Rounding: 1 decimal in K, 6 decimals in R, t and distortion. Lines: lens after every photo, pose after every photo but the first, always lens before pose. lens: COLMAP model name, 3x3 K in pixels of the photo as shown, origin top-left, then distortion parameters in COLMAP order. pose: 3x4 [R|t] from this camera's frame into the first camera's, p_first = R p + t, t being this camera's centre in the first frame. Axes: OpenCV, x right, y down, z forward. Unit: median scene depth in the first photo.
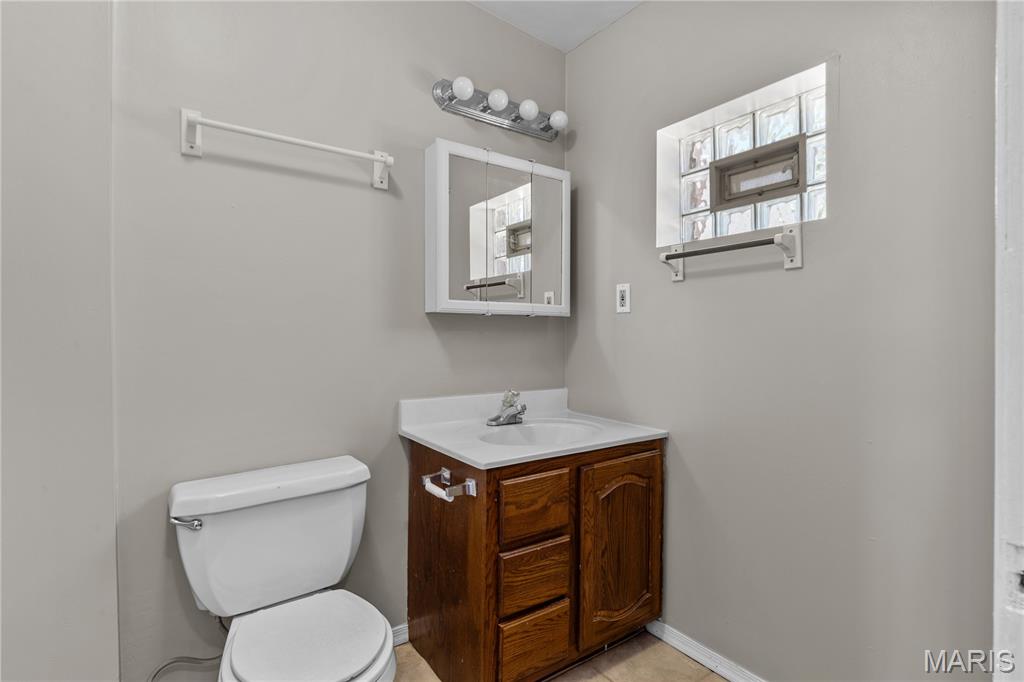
lens RADIAL K [[517.8, 0, 512.0], [0, 517.8, 341.0], [0, 0, 1]] dist [0.031314, -0.000191]
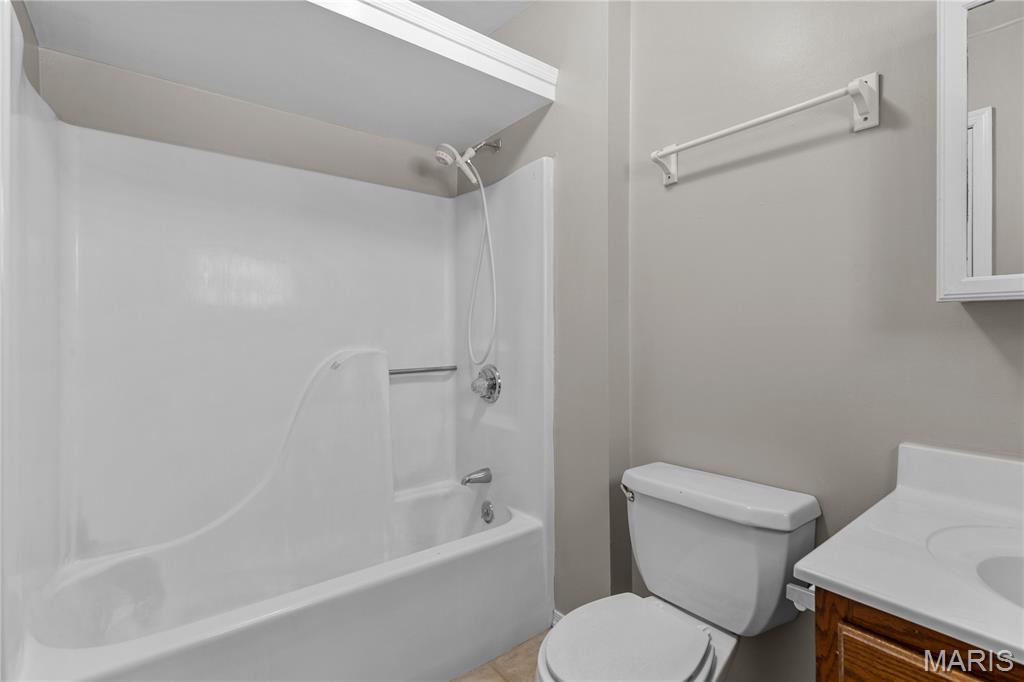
lens RADIAL K [[472.1, 0, 512.4], [0, 472.1, 333.6], [0, 0, 1]] dist [0.000855, -0.000001]
pose [[0.053724, -0.000328, -0.998556, 0.398770], [-0.013604, 0.999907, -0.001061, -0.016118], [0.998463, 0.013641, 0.053714, 0.576580]]
